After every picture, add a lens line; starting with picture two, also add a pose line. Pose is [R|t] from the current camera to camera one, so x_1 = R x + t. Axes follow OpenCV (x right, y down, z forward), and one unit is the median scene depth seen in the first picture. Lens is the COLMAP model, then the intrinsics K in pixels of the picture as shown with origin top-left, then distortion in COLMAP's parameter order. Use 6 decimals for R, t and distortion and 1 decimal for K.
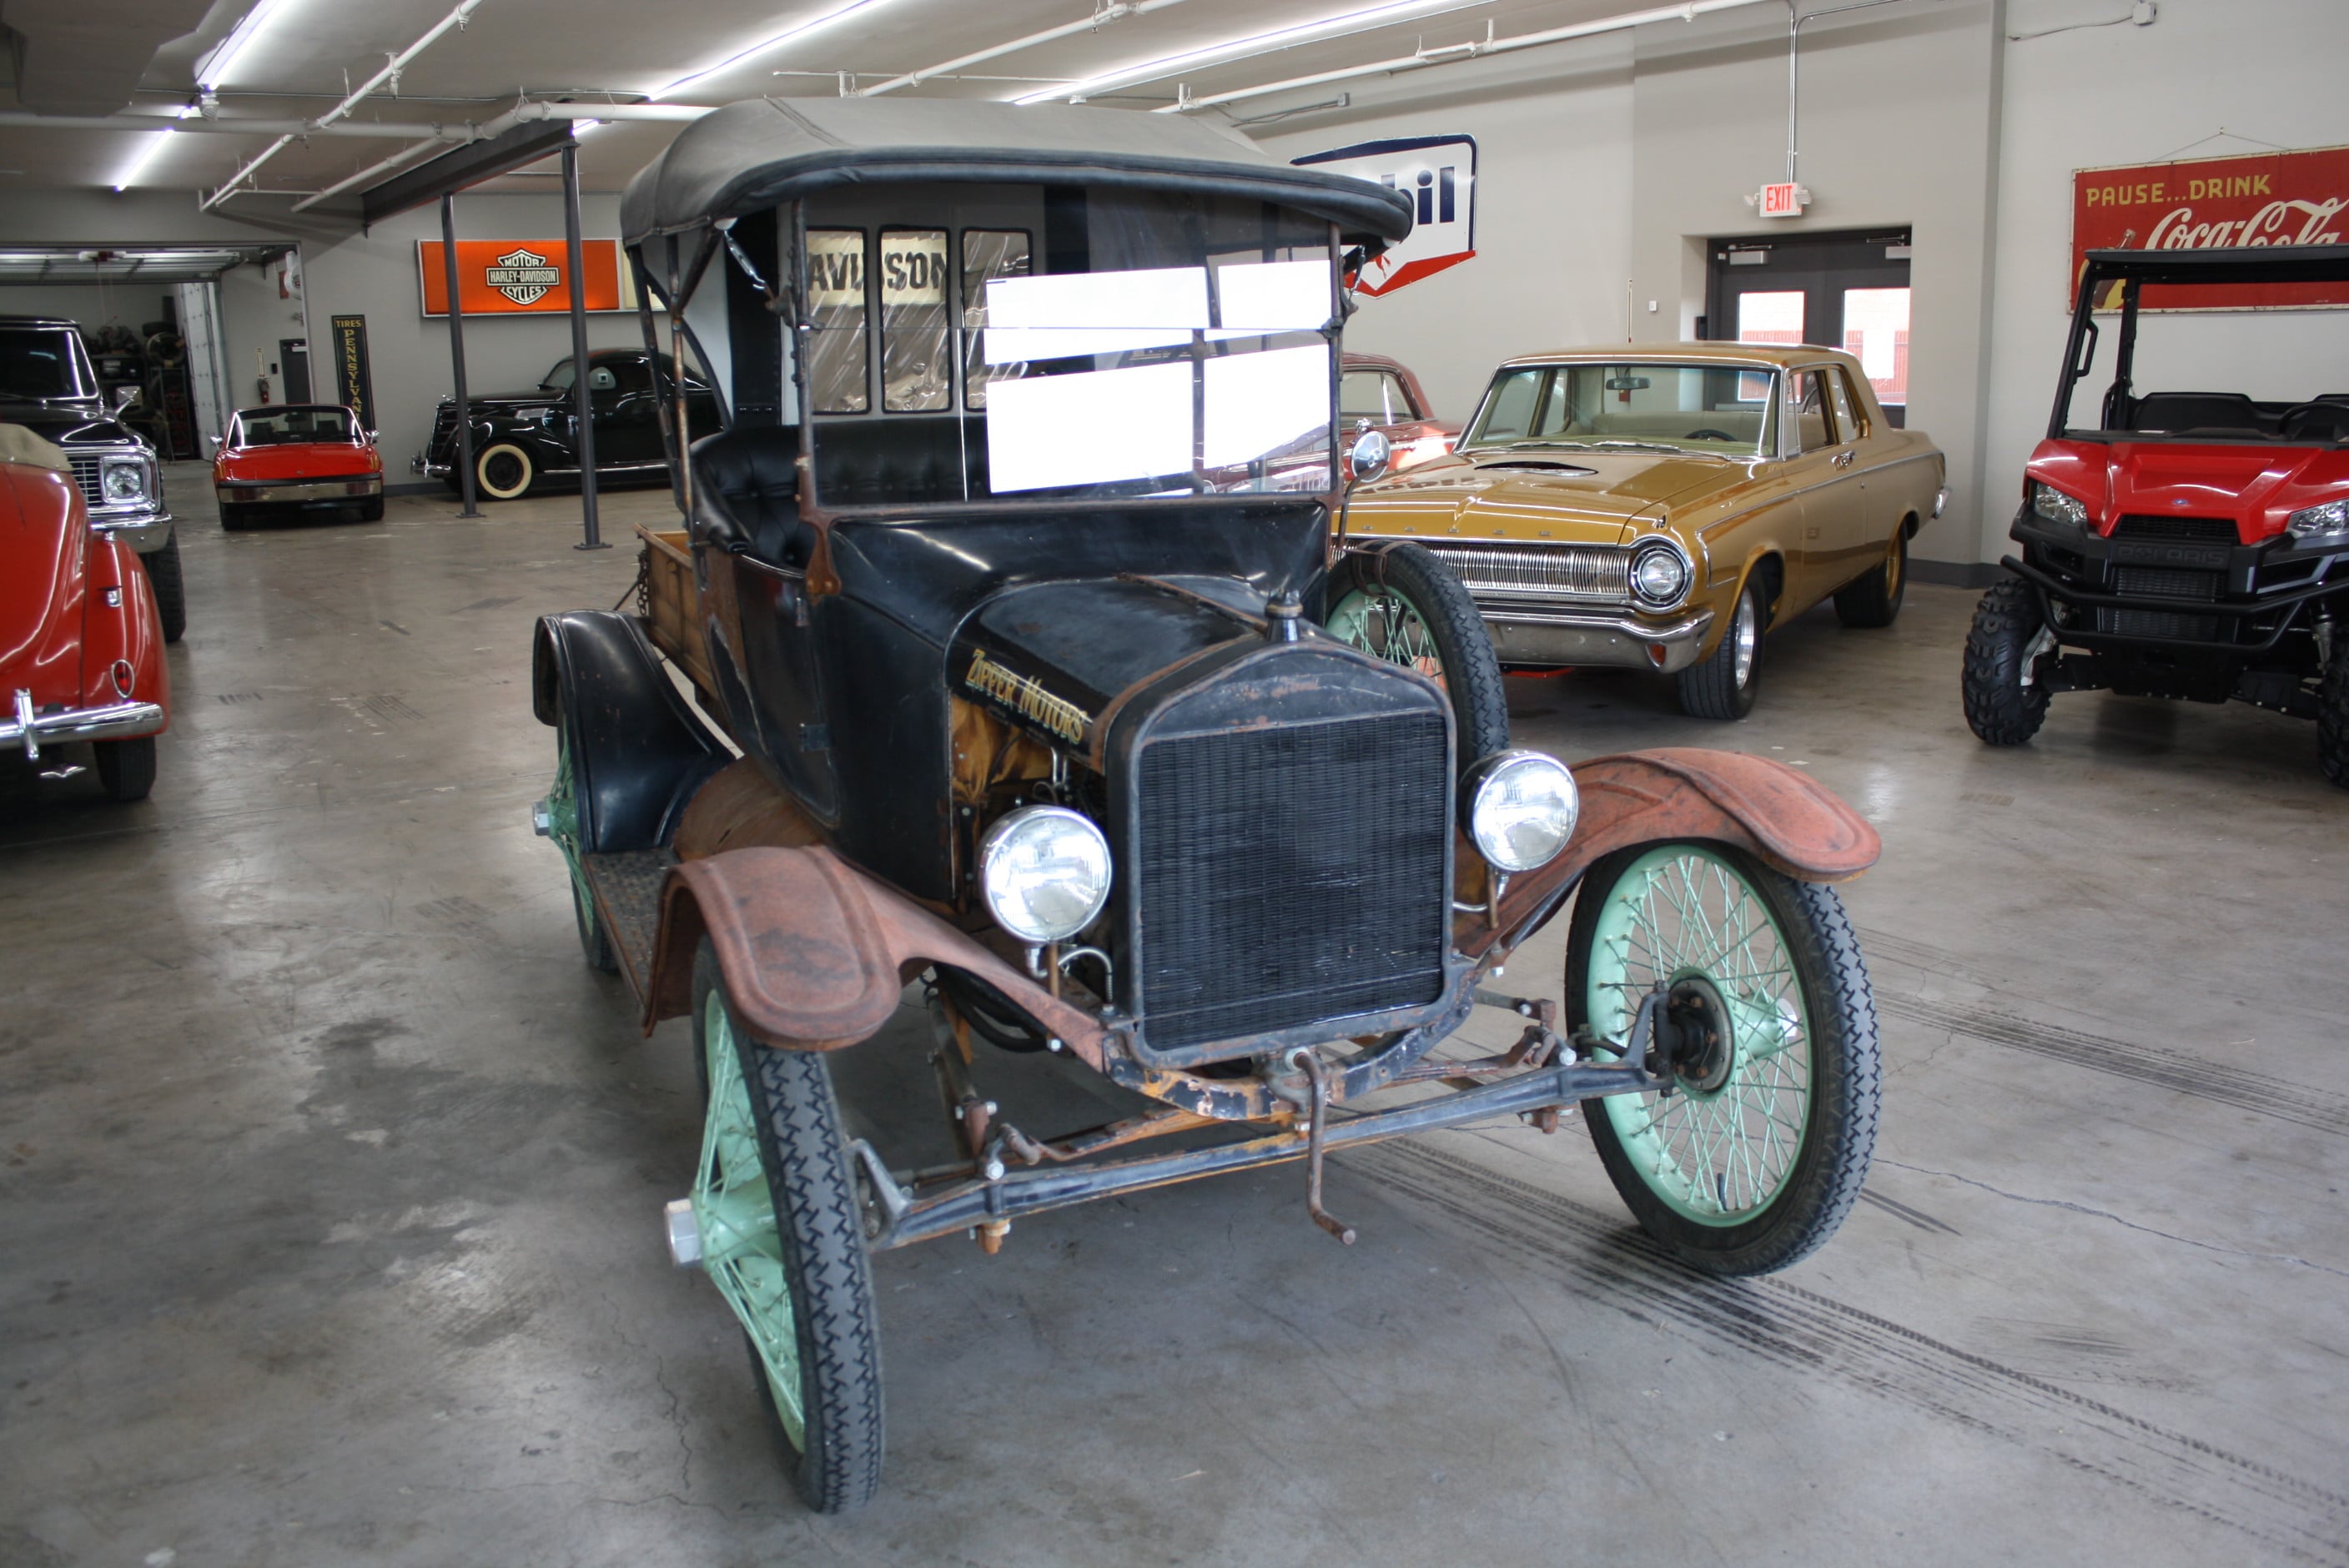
lens RADIAL K [[1987.2, 0, 1188.4], [0, 1987.2, 786.1], [0, 0, 1]] dist [-0.163065, 0.142675]
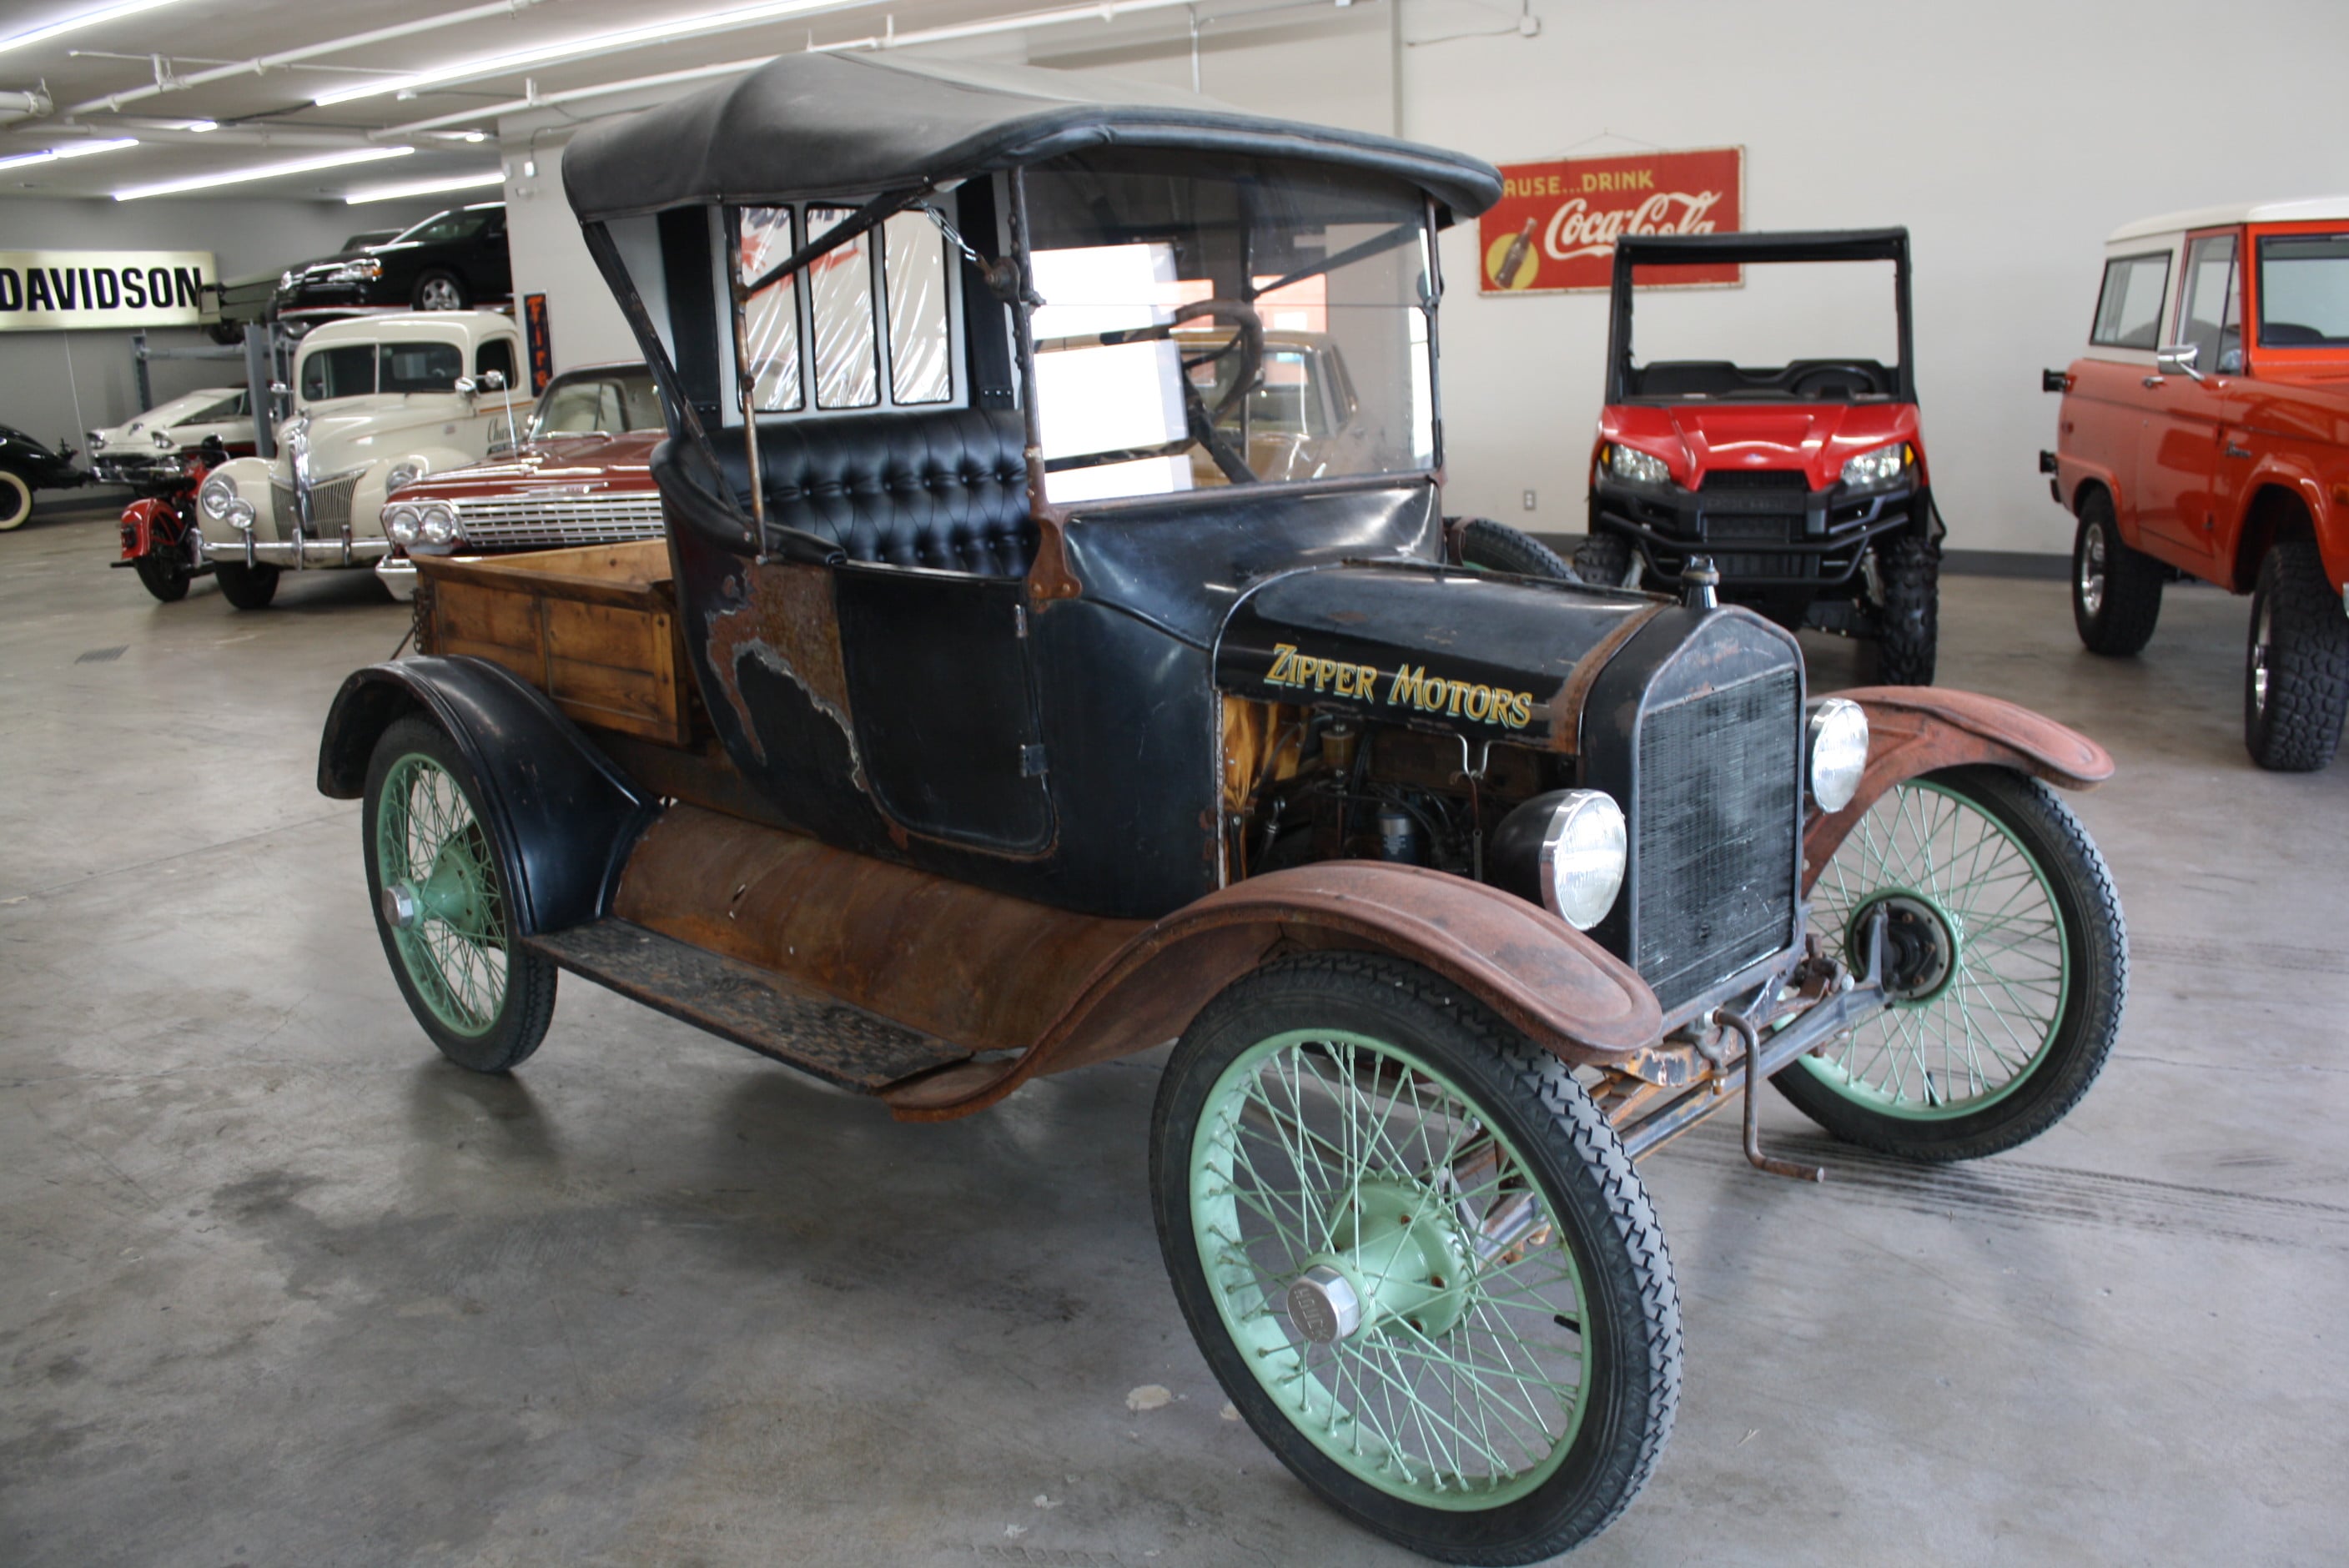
lens RADIAL K [[1980.7, 0, 1190.2], [0, 1980.7, 782.6], [0, 0, 1]] dist [-0.169704, 0.150906]
pose [[0.918705, -0.101564, 0.381662, -0.498112], [0.102670, 0.994561, 0.017523, -0.024208], [-0.381366, 0.023087, 0.924136, 0.149605]]
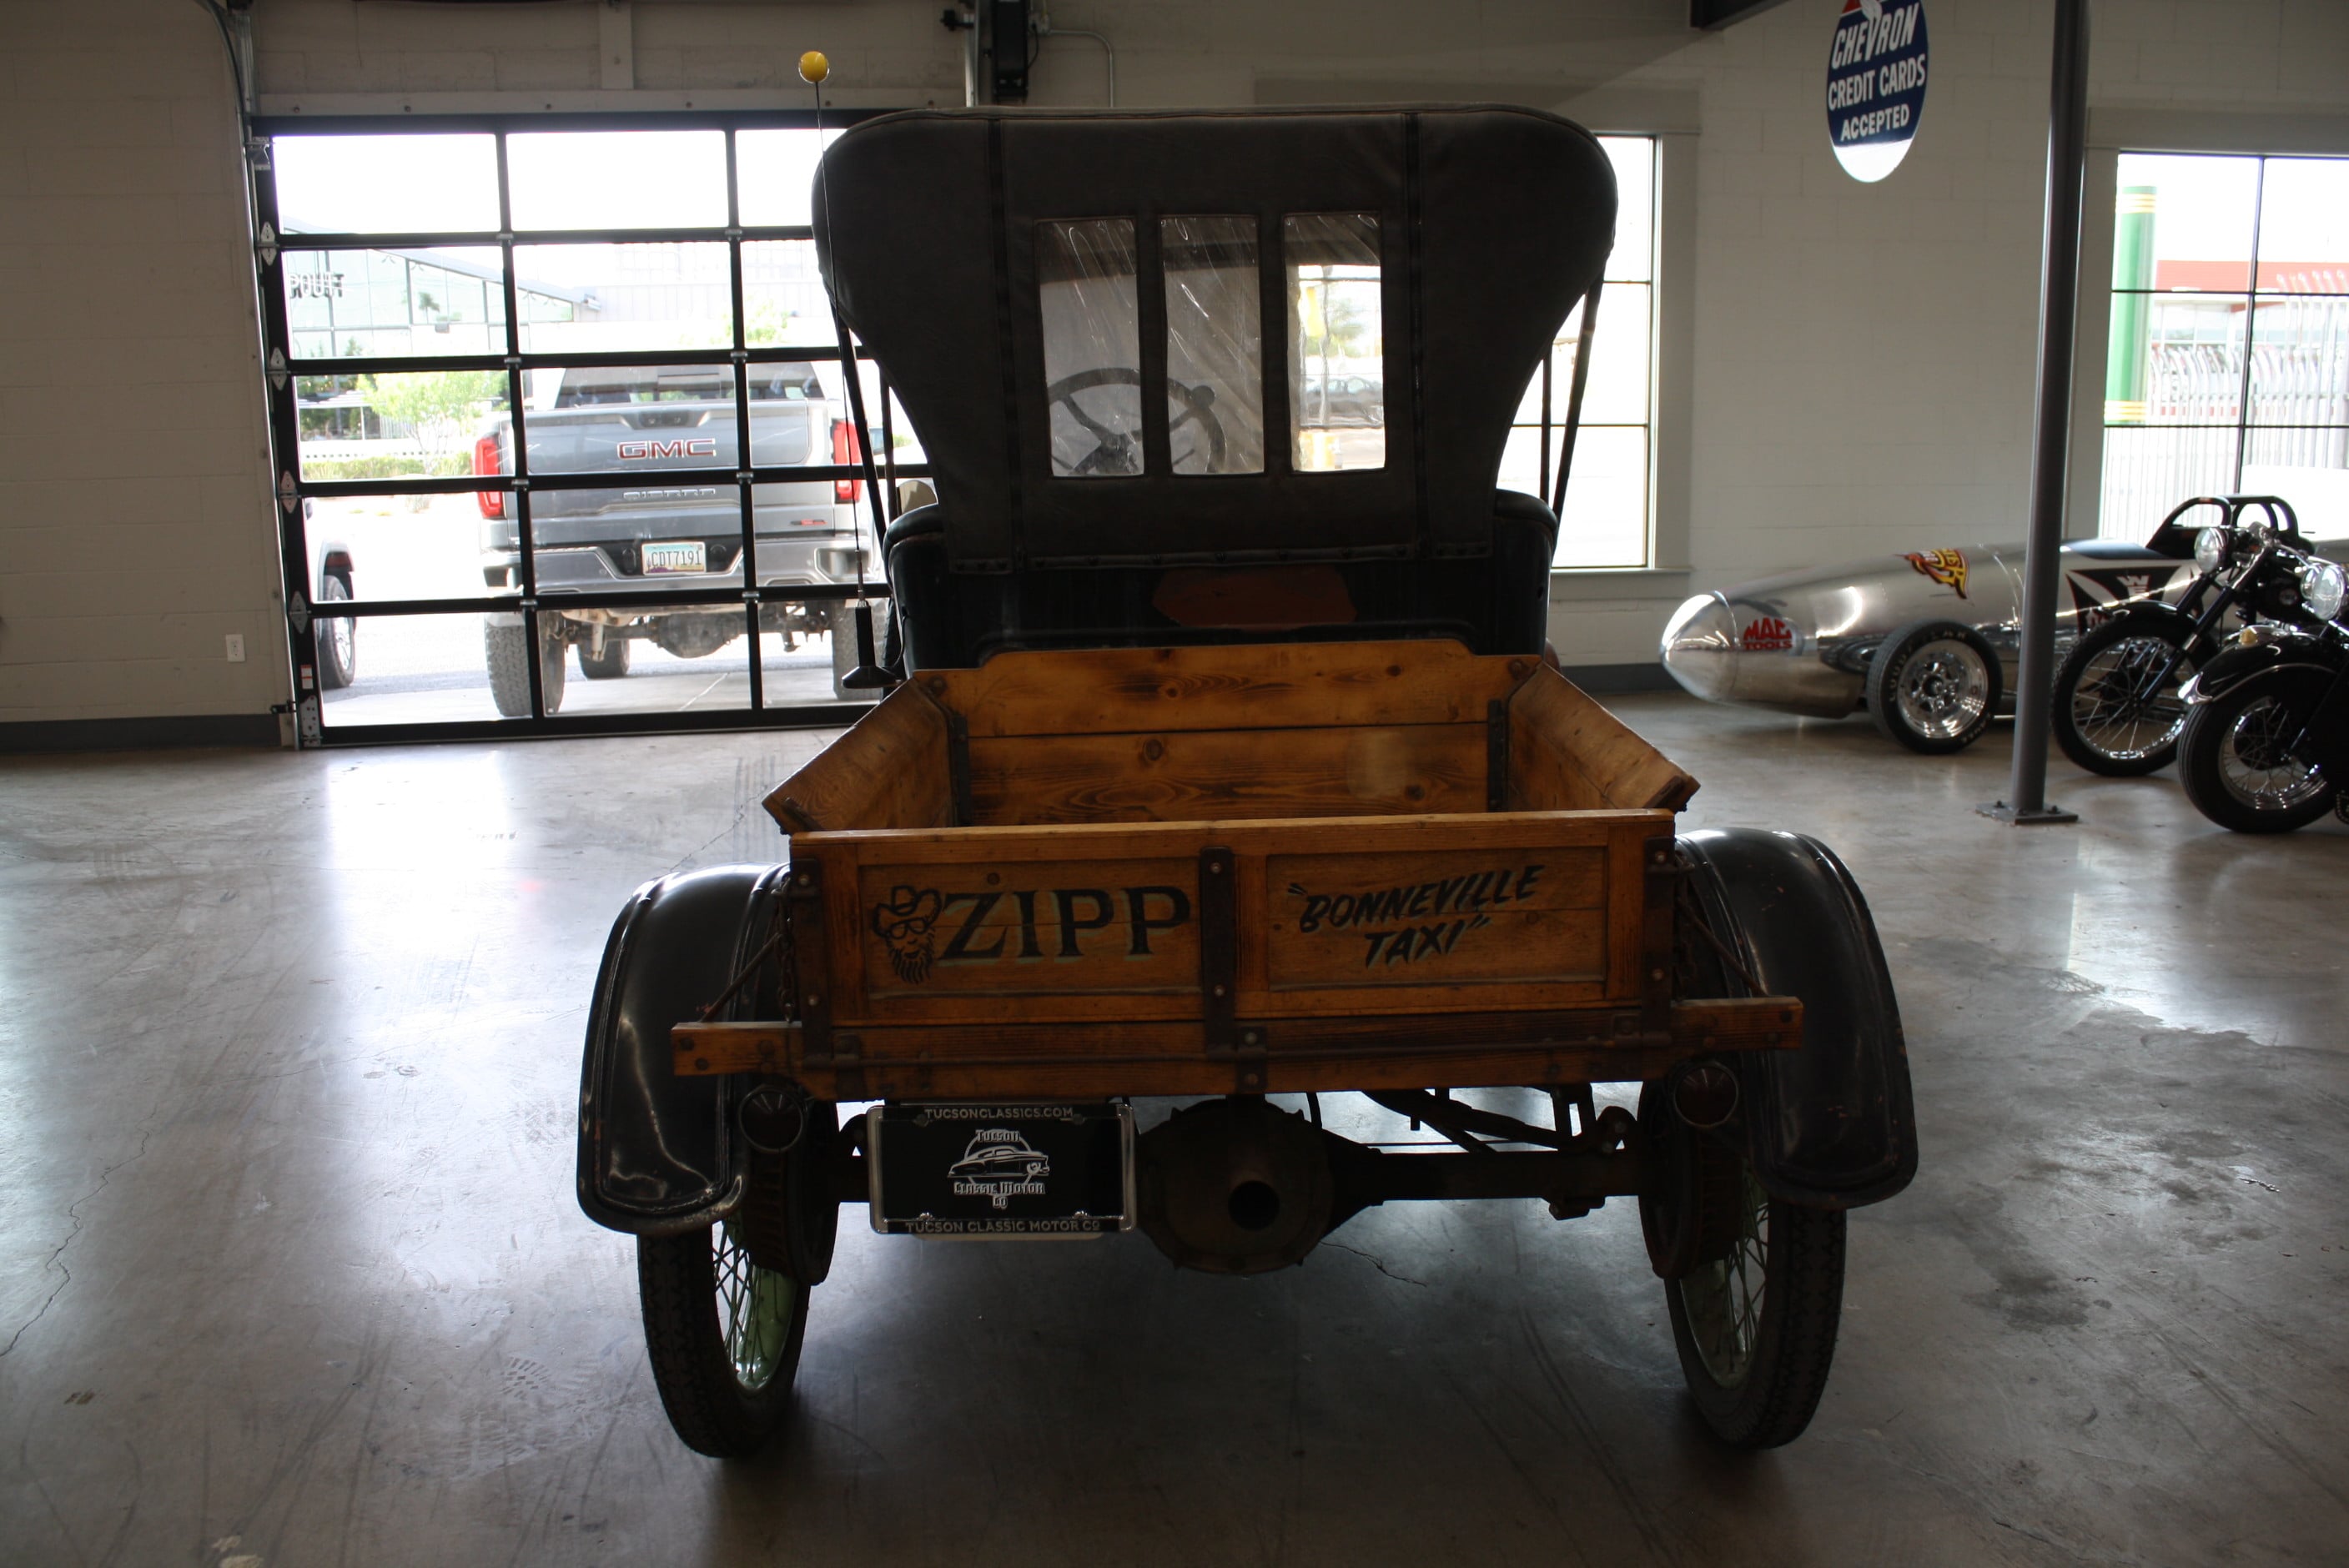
lens RADIAL K [[1980.7, 0, 1190.2], [0, 1980.7, 782.6], [0, 0, 1]] dist [-0.169704, 0.150906]
pose [[-0.918963, -0.046897, 0.391546, -0.569978], [0.112627, 0.920334, 0.374568, -0.493923], [-0.377919, 0.388312, -0.840470, 2.285164]]
